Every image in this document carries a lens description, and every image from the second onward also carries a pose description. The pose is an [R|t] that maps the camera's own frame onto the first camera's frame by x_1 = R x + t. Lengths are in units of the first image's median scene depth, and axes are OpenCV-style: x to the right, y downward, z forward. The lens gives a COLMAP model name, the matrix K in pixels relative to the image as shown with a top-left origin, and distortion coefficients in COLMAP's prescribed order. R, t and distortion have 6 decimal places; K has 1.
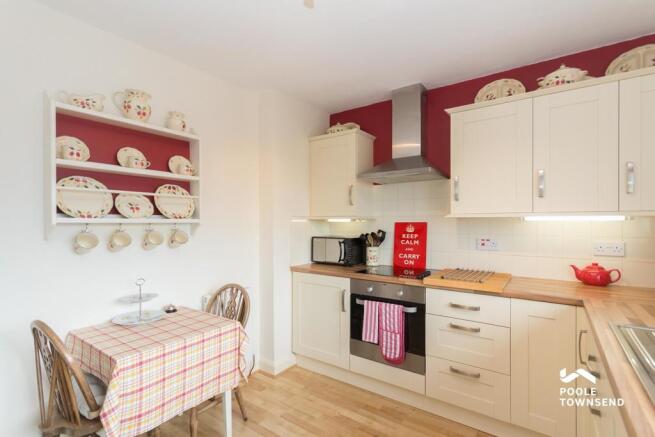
lens RADIAL K [[307.8, 0, 328.1], [0, 307.8, 226.2], [0, 0, 1]] dist [0.027660, -0.000114]
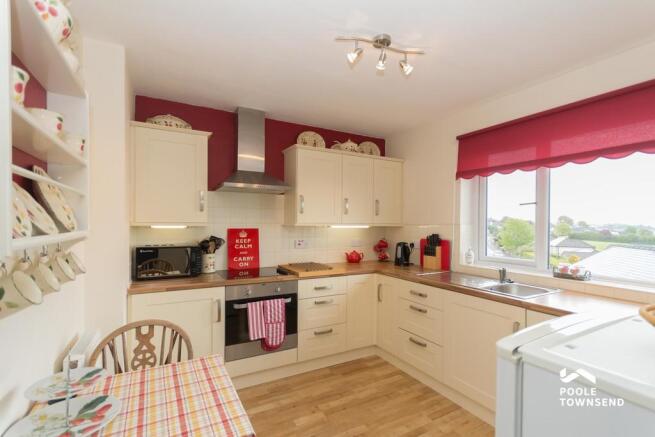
lens RADIAL K [[307.8, 0, 328.1], [0, 307.8, 226.2], [0, 0, 1]] dist [0.027660, -0.000114]
pose [[0.444397, -0.007736, 0.895797, -0.734068], [0.001387, 0.999967, 0.007948, -0.035803], [-0.895829, -0.002289, 0.444393, 0.286066]]
